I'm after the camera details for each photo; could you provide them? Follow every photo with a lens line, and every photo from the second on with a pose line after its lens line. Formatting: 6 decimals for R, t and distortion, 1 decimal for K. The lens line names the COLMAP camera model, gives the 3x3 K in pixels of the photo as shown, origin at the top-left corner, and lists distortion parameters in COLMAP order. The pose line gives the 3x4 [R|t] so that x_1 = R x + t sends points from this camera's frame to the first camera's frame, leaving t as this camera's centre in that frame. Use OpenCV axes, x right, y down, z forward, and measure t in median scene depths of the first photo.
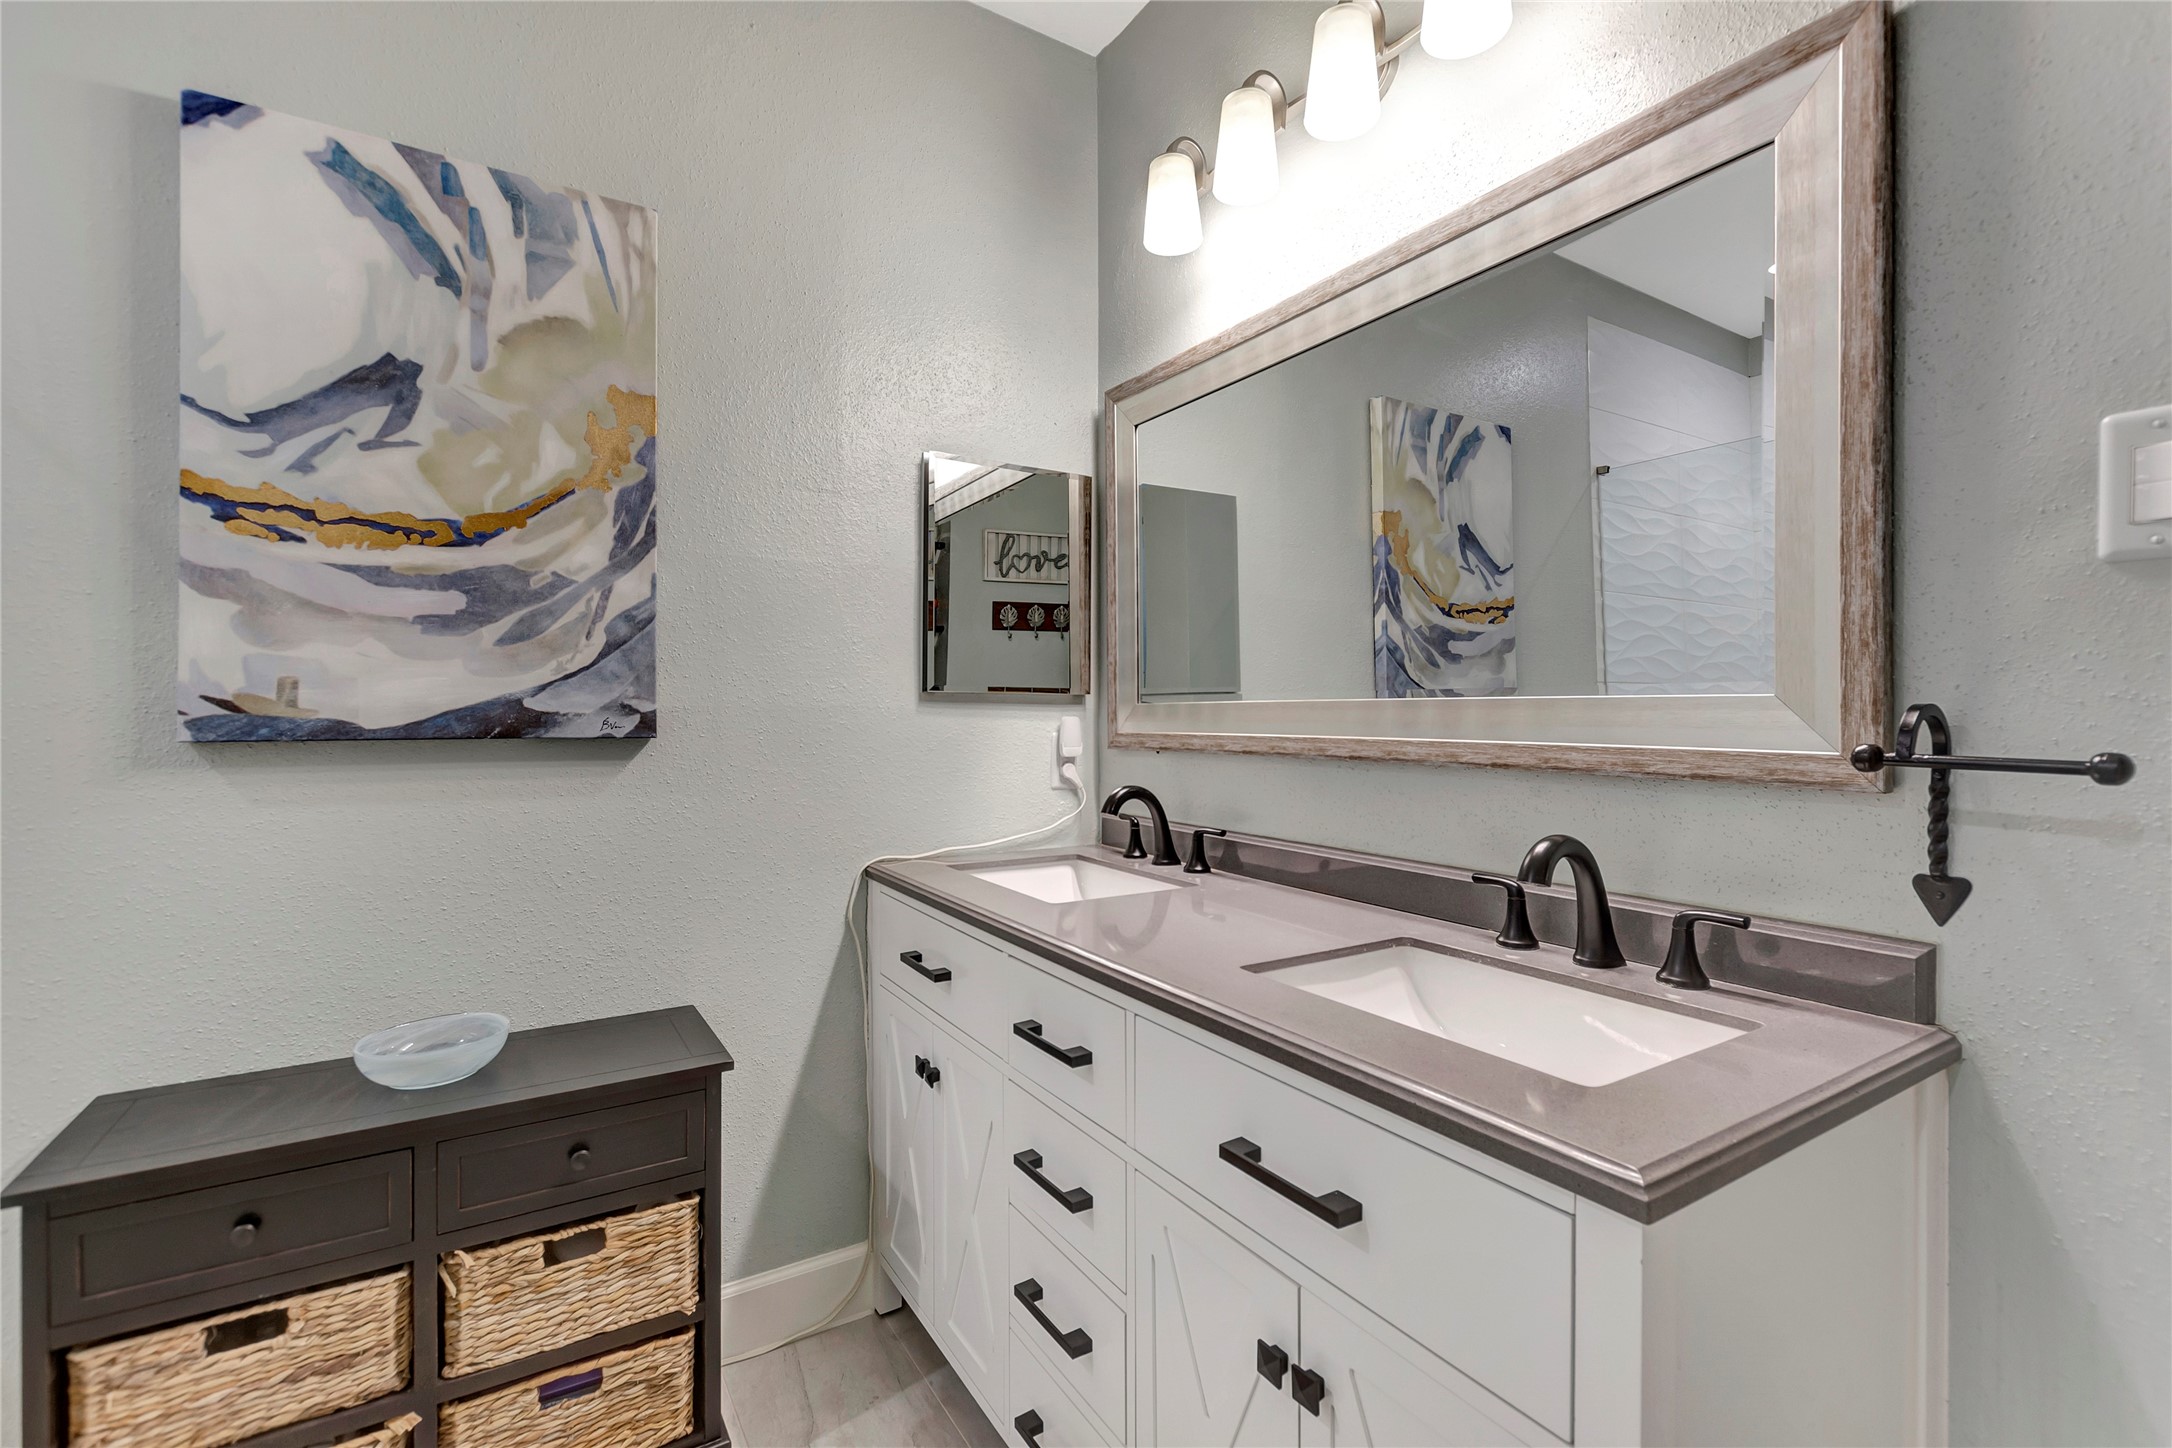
lens RADIAL K [[953.9, 0, 1095.5], [0, 953.9, 721.9], [0, 0, 1]] dist [0.004991, -0.001847]
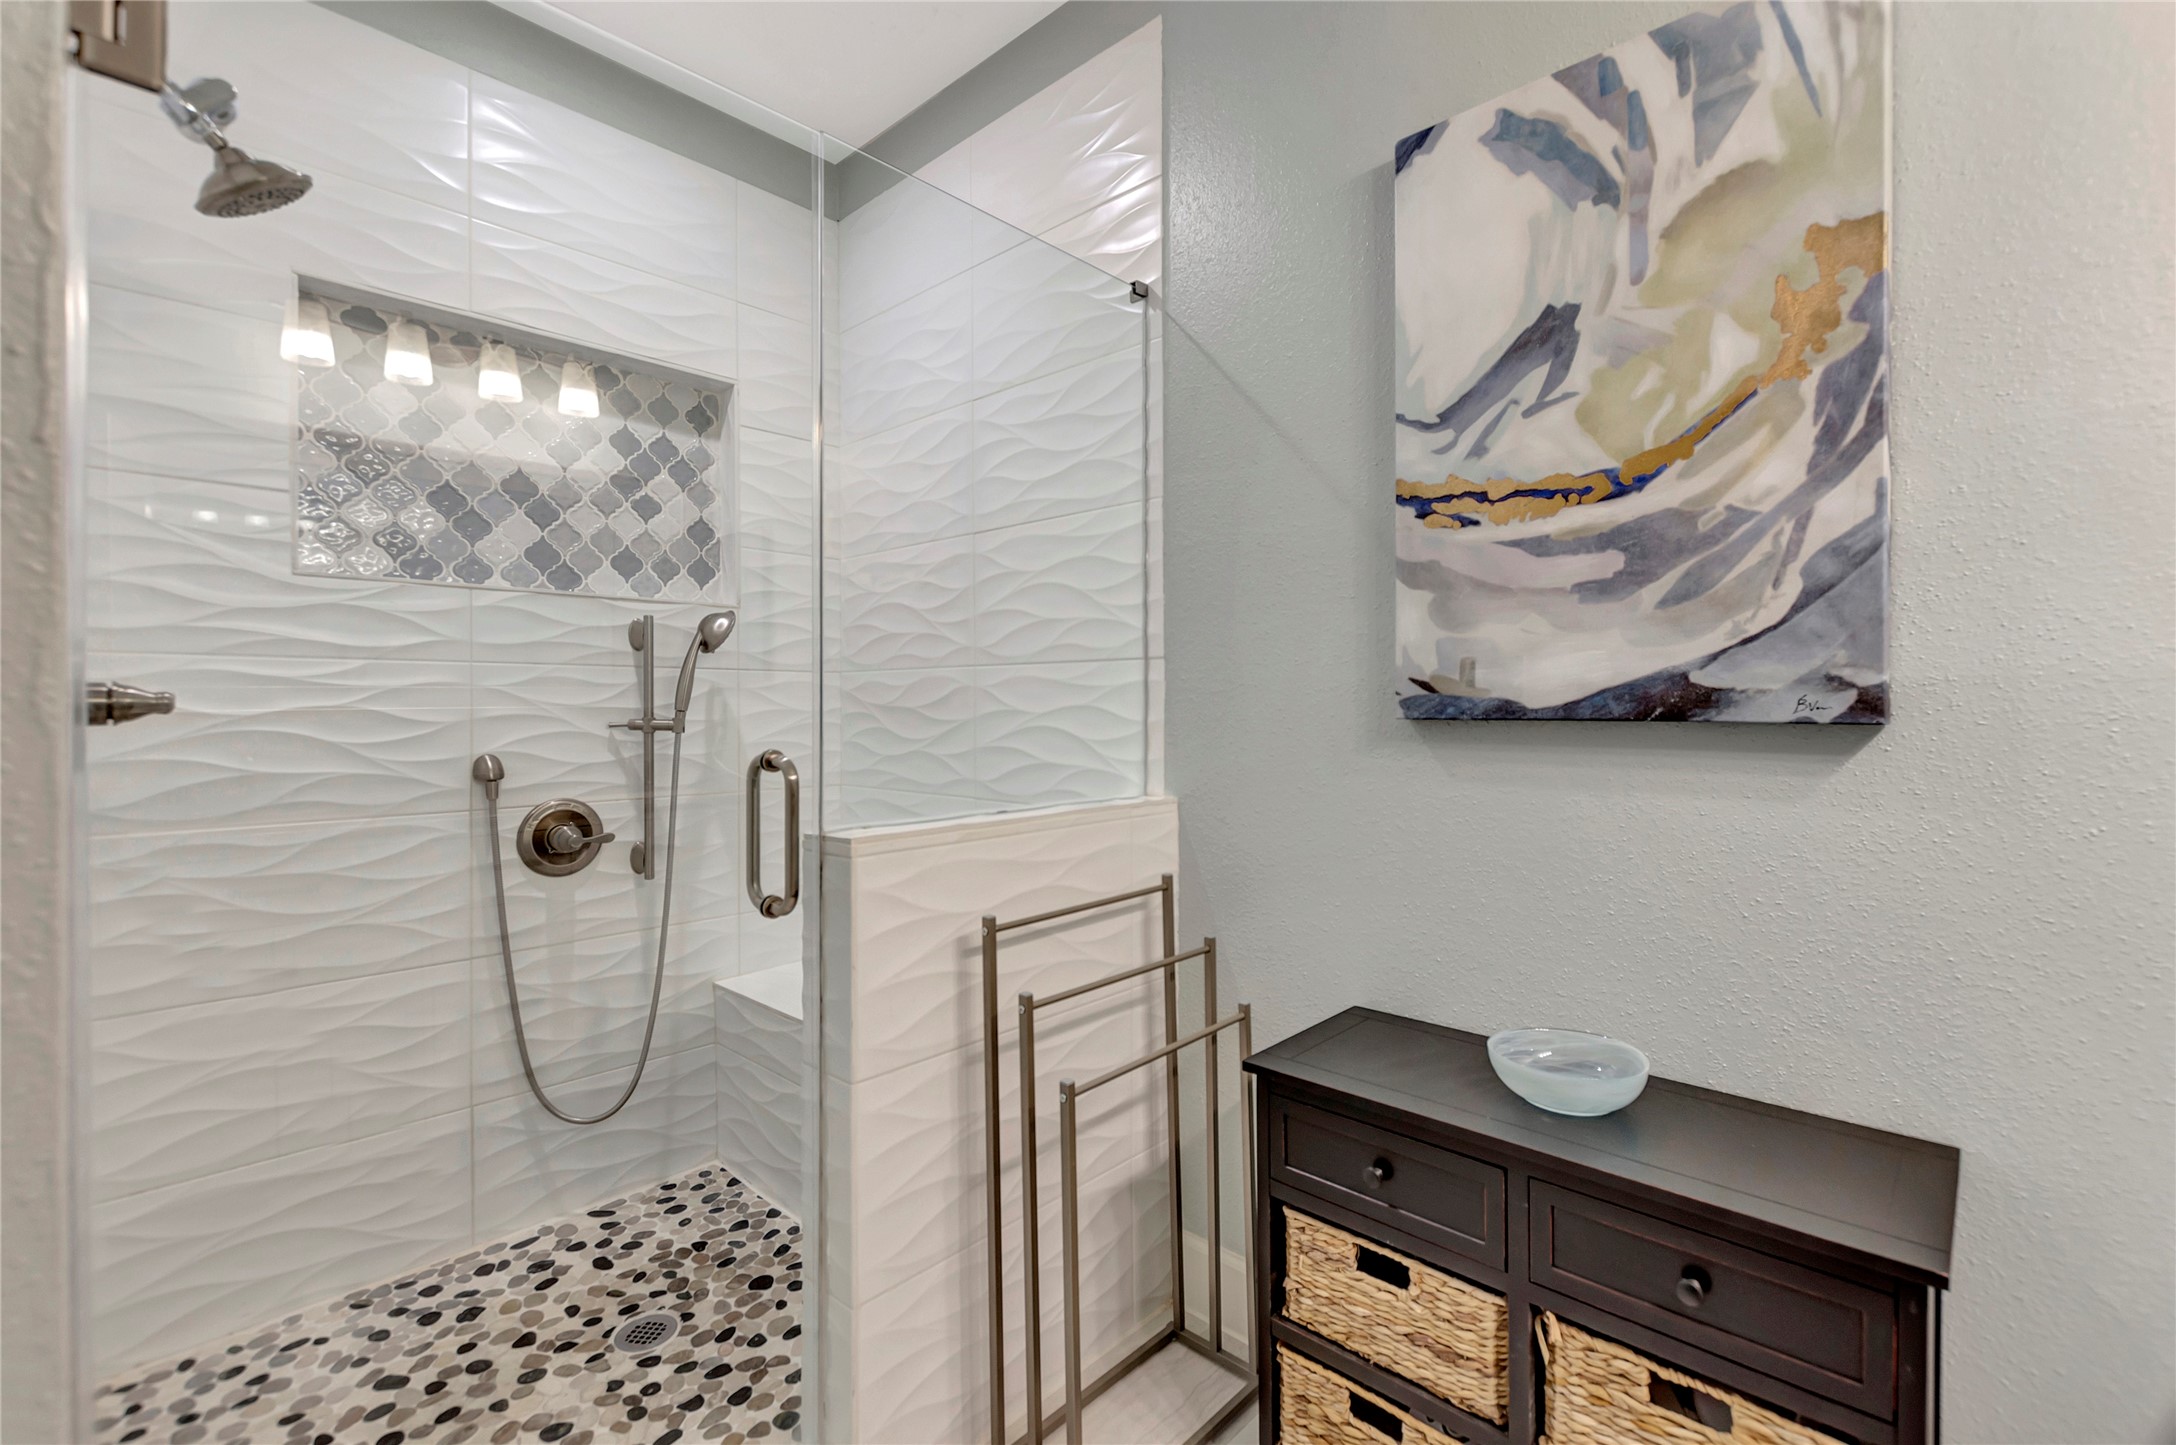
lens RADIAL K [[955.6, 0, 1087.1], [0, 955.6, 711.4], [0, 0, 1]] dist [0.004991, -0.001847]
pose [[0.252830, 0.007235, -0.967484, 0.051741], [-0.001461, 0.999974, 0.007096, 0.004152], [0.967510, -0.000381, 0.252834, 0.326061]]
